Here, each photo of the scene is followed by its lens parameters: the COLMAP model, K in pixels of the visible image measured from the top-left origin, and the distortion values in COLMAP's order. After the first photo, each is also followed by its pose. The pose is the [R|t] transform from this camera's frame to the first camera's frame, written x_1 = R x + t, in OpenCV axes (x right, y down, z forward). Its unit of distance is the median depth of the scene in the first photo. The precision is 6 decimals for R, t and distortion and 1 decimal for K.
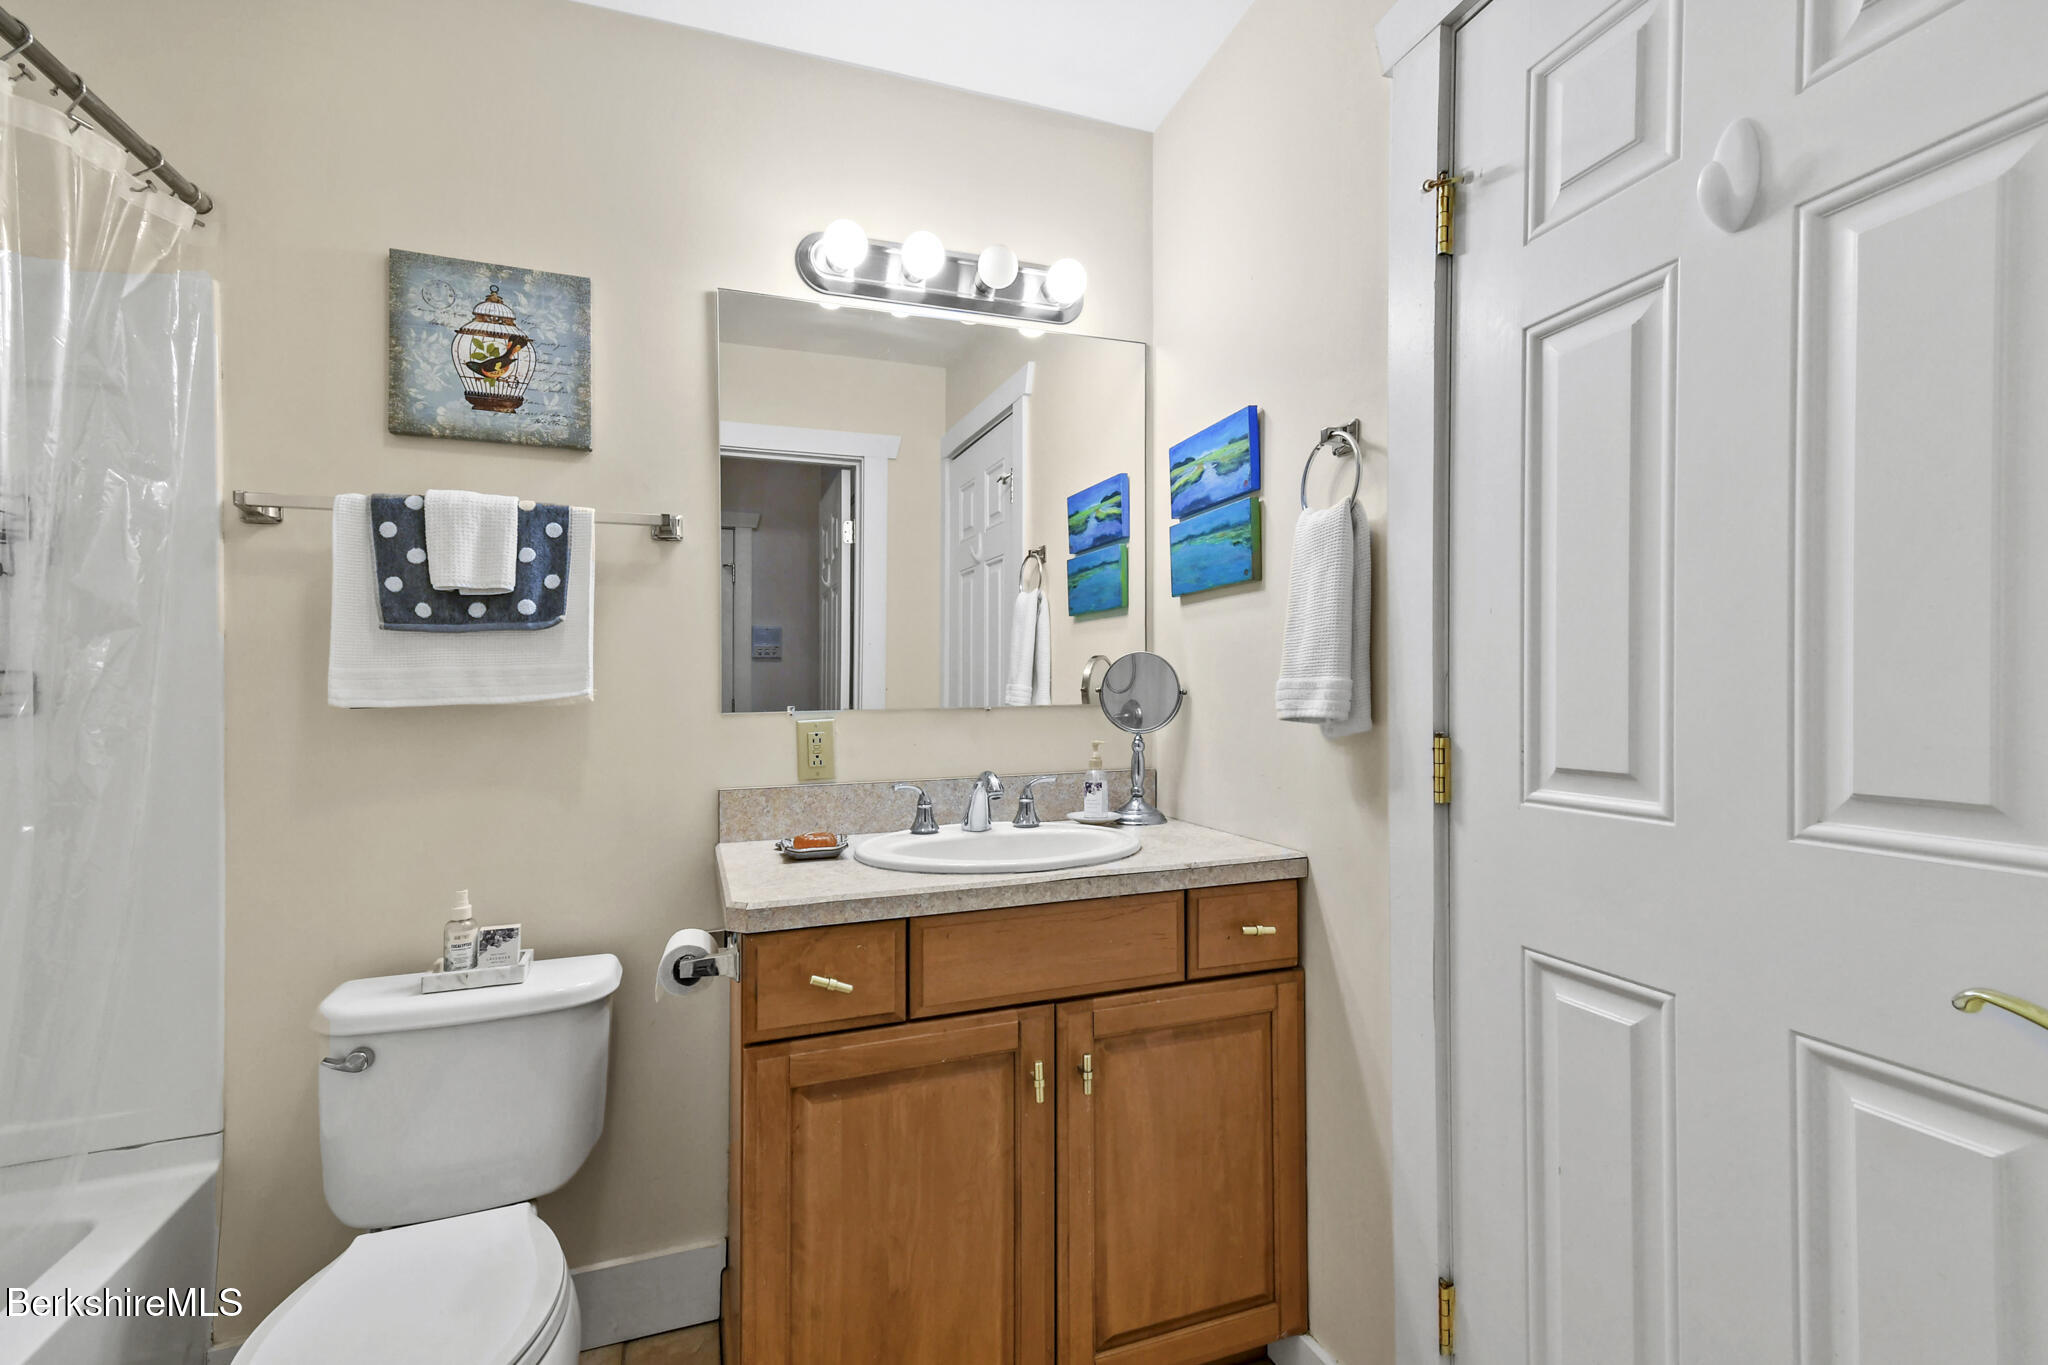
lens RADIAL K [[837.3, 0, 1064.1], [0, 837.3, 686.9], [0, 0, 1]] dist [-0.001221, -0.000274]
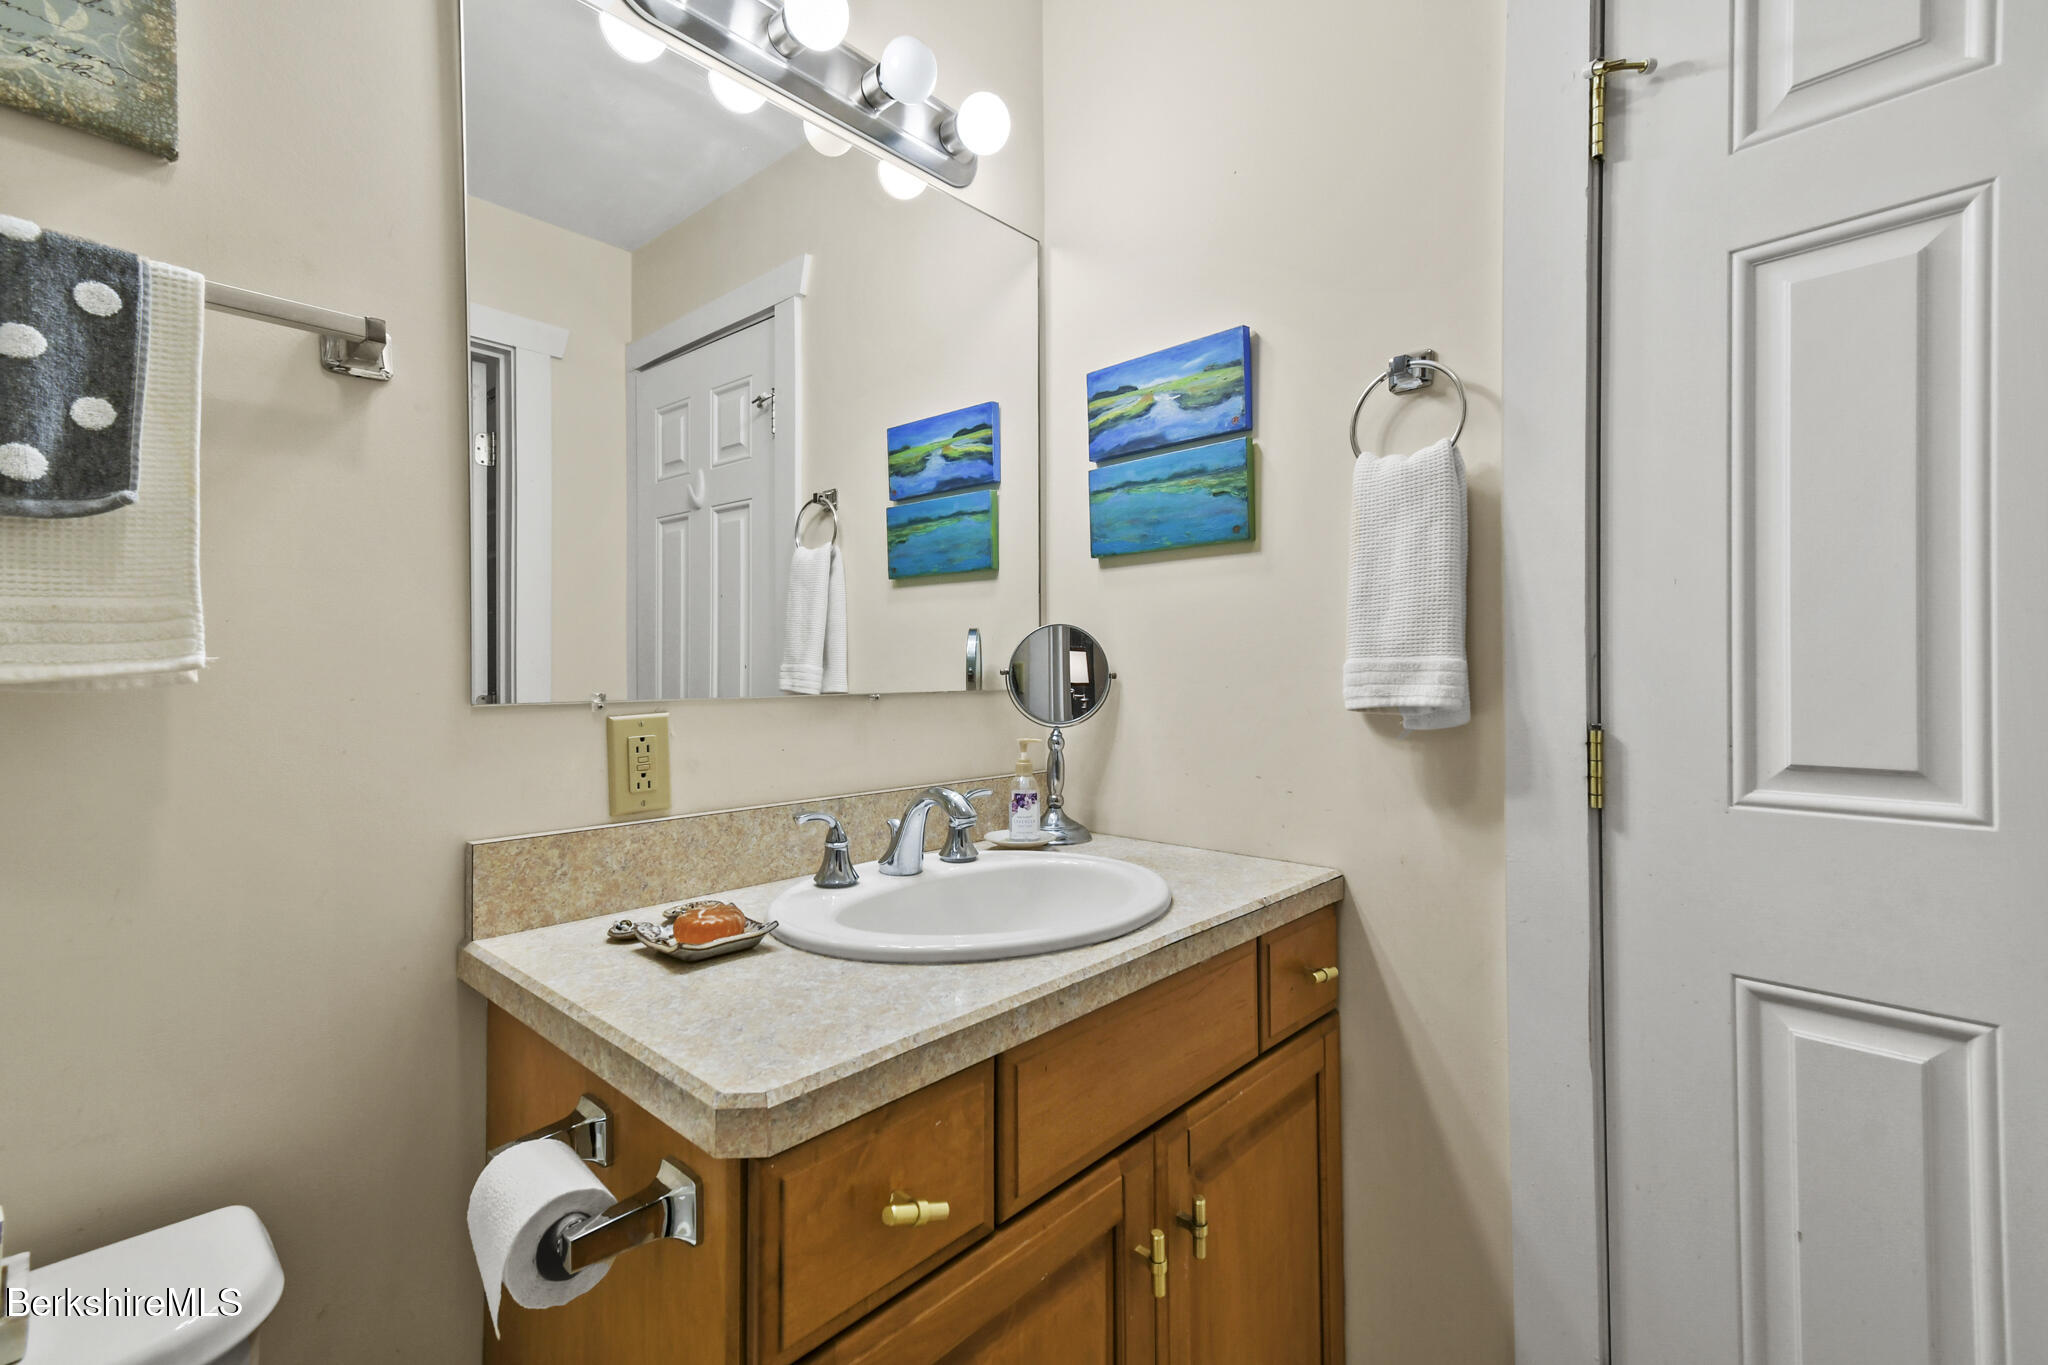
lens RADIAL K [[858.7, 0, 1066.3], [0, 858.7, 674.6], [0, 0, 1]] dist [0.019342, -0.003040]
pose [[0.910049, 0.009221, 0.414398, -0.323845], [-0.009684, 0.999953, -0.000984, 0.008765], [-0.414387, -0.003117, 0.910095, 0.350785]]
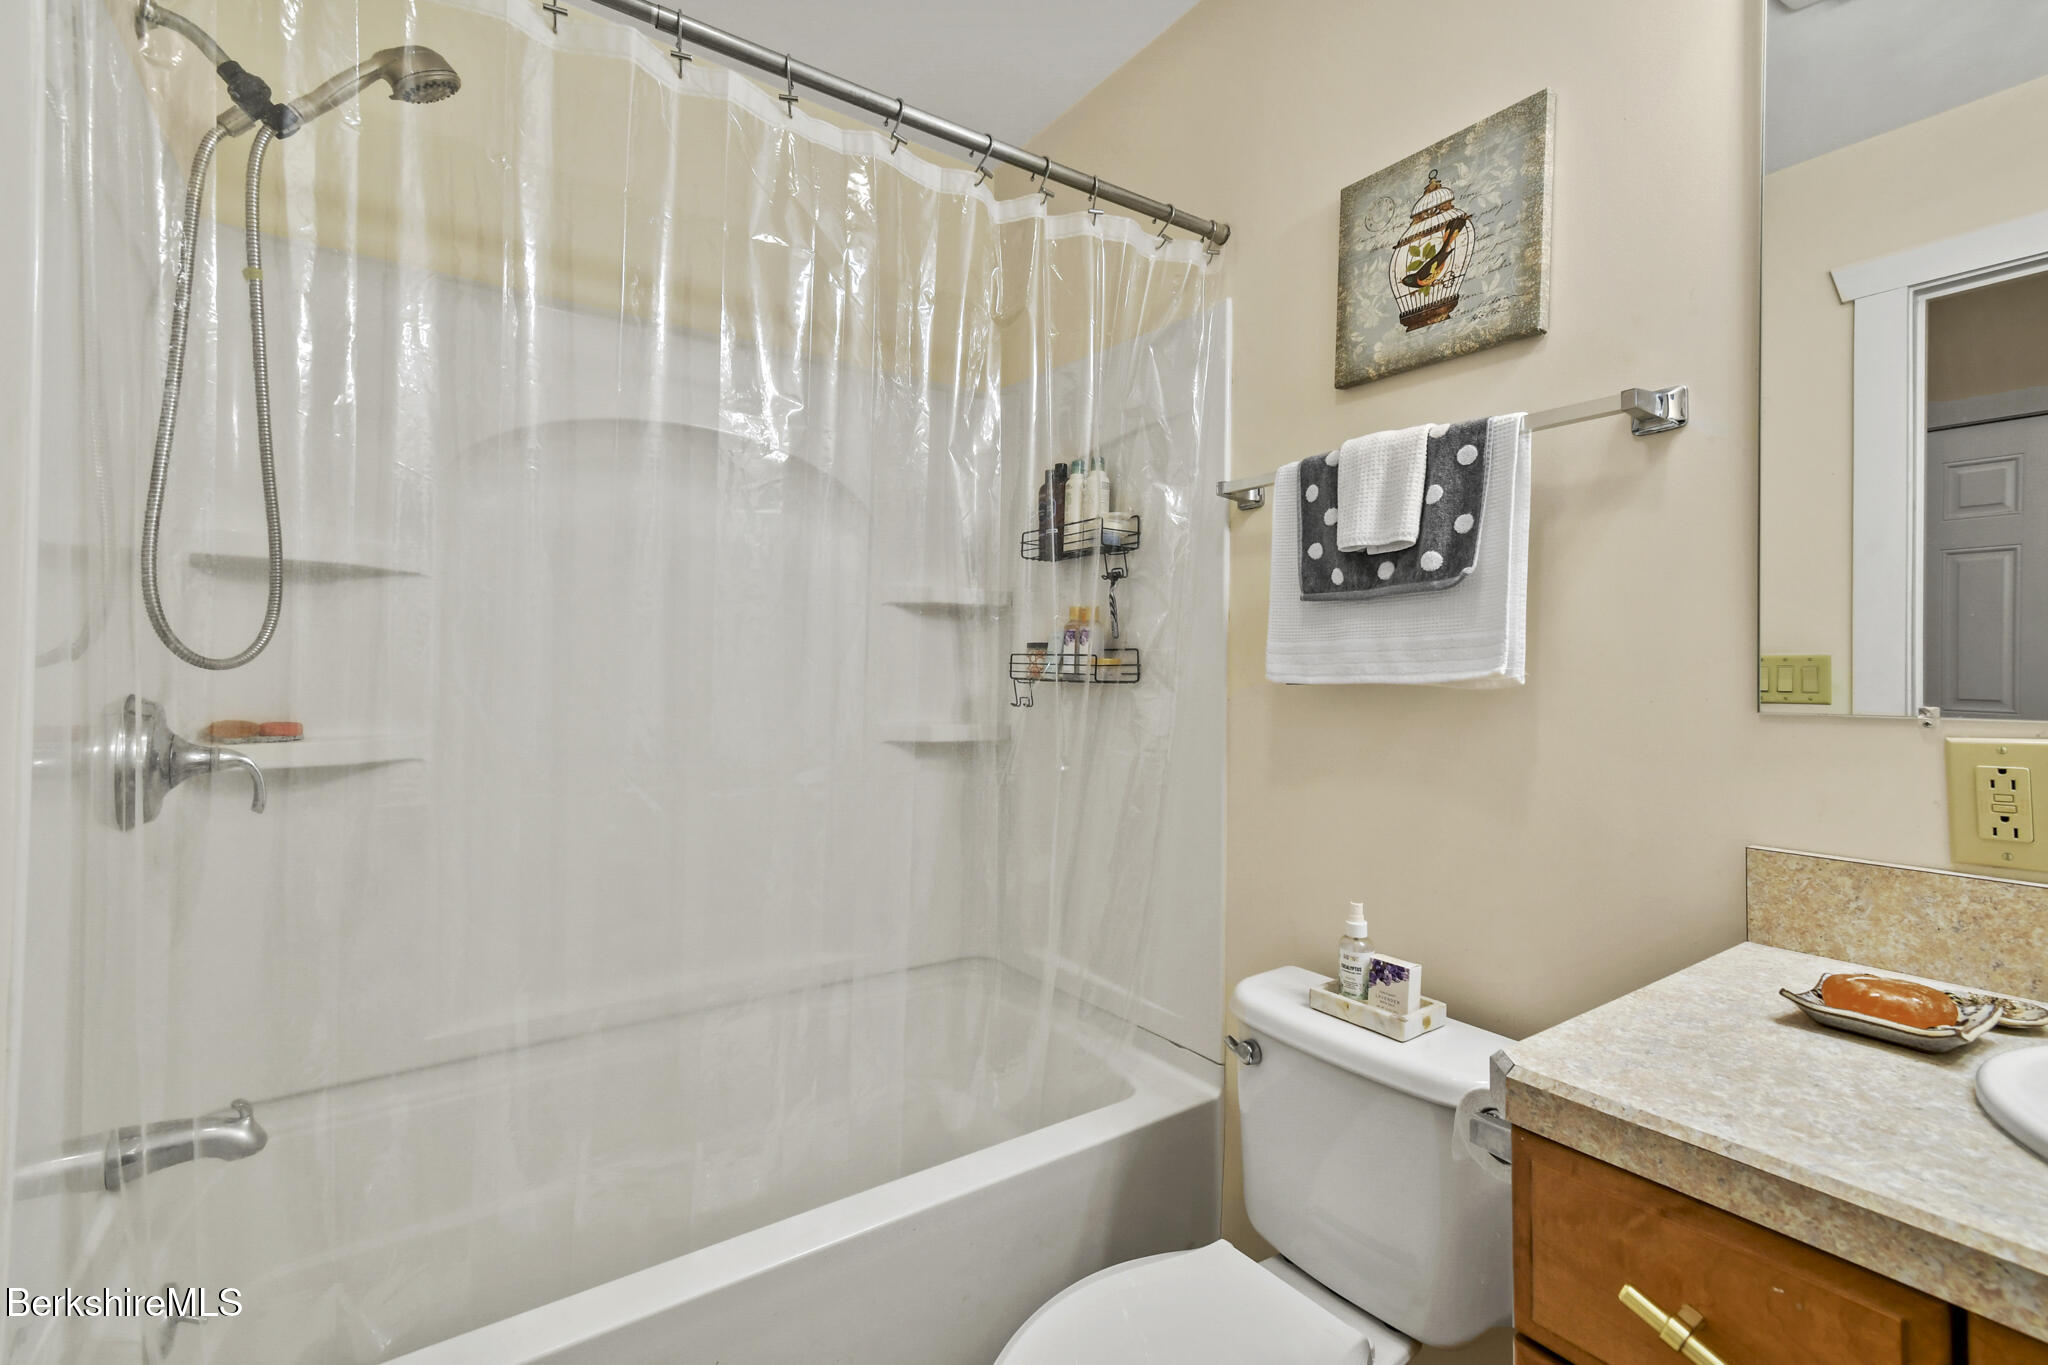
lens RADIAL K [[909.6, 0, 1025.5], [0, 909.6, 652.2], [0, 0, 1]] dist [0.022207, -0.000203]
pose [[0.228027, -0.006055, -0.973636, 0.097395], [-0.007365, 0.999941, -0.007943, -0.000670], [0.973627, 0.008982, 0.227969, 0.417985]]
